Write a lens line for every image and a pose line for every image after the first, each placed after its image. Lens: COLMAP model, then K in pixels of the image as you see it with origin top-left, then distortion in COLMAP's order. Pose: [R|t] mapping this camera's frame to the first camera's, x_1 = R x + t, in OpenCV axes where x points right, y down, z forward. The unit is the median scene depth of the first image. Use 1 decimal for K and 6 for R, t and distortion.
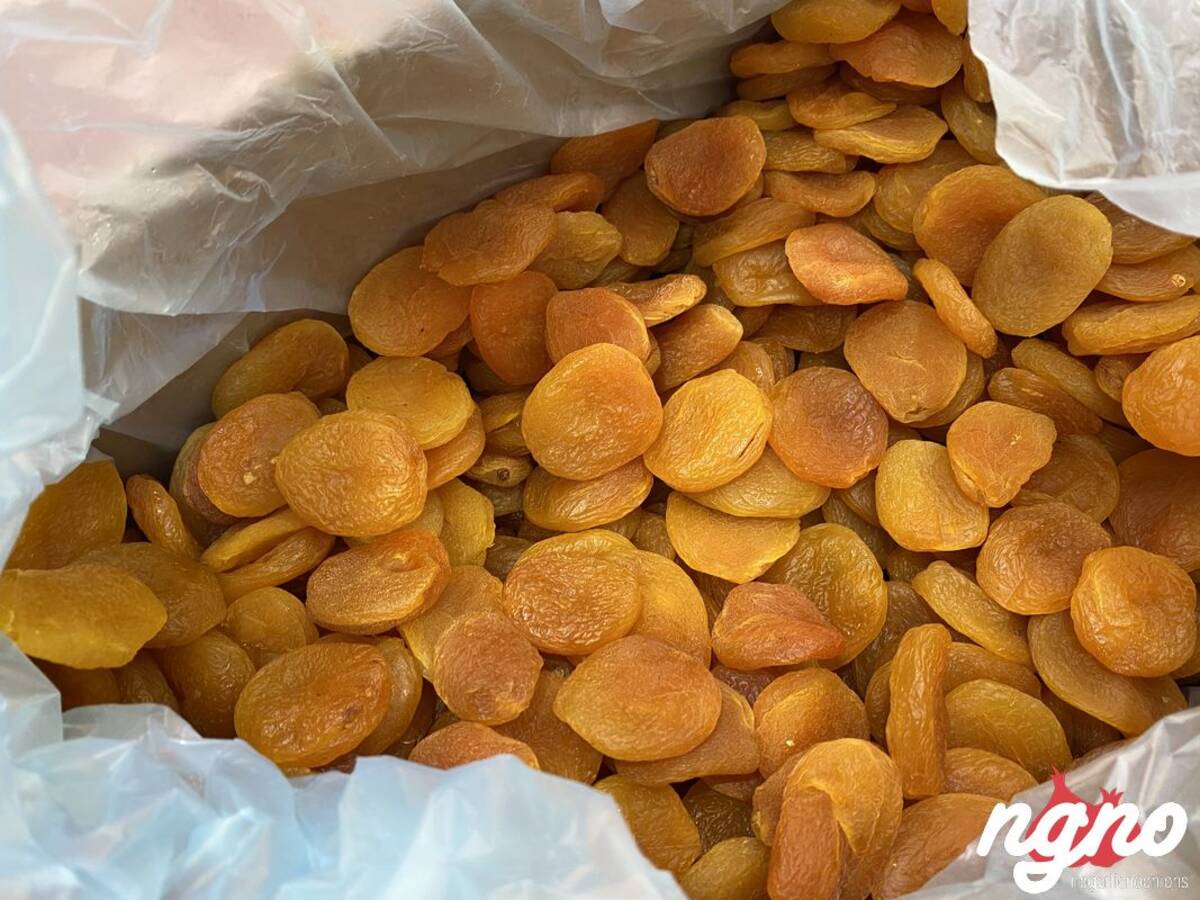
lens RADIAL K [[908.7, 0, 600.0], [0, 908.7, 450.0], [0, 0, 1]] dist [0.019997, -0.015488]
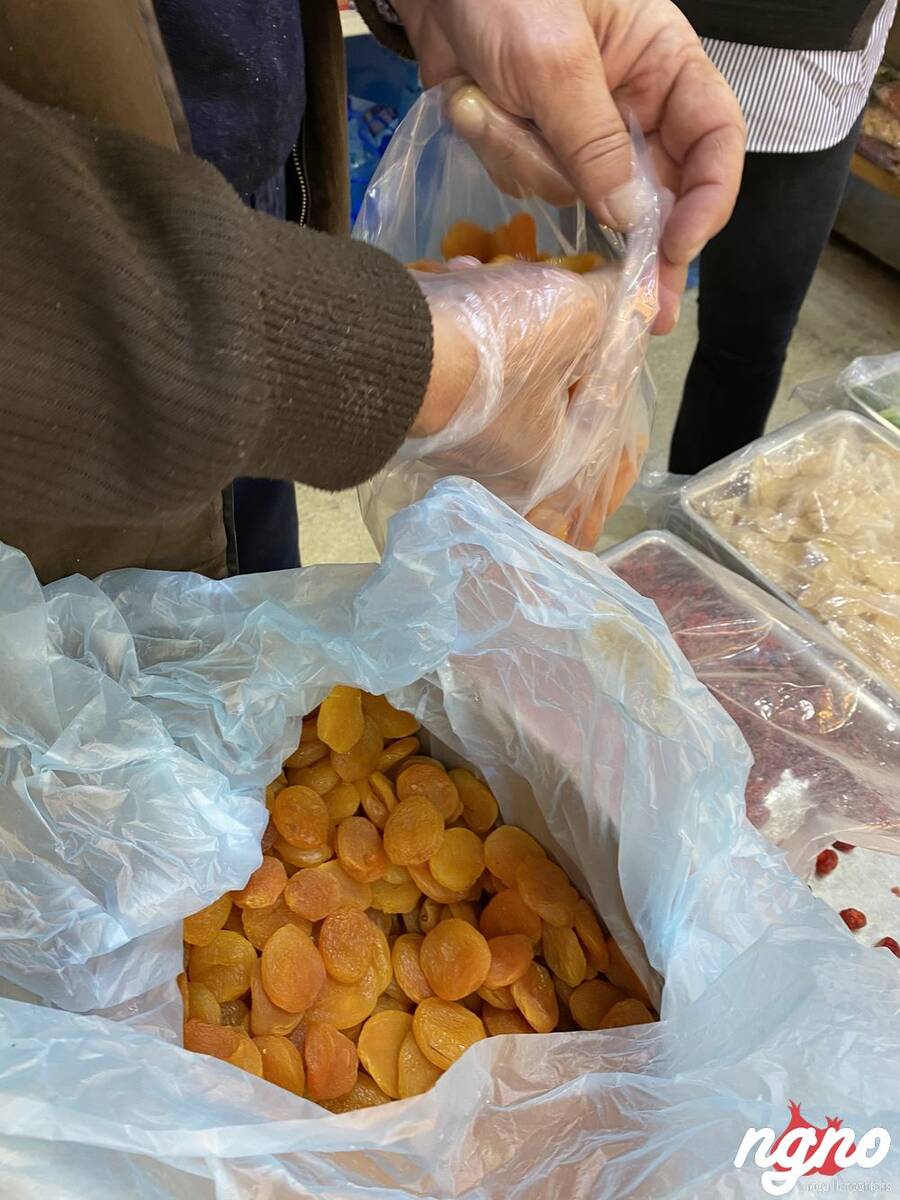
lens RADIAL K [[908.7, 0, 450.0], [0, 908.7, 600.0], [0, 0, 1]] dist [0.019997, -0.015488]
pose [[0.038749, 0.749202, -0.661208, 0.660659], [-0.974710, 0.174083, 0.140129, -0.410511], [0.220090, 0.639056, 0.736999, -0.766120]]
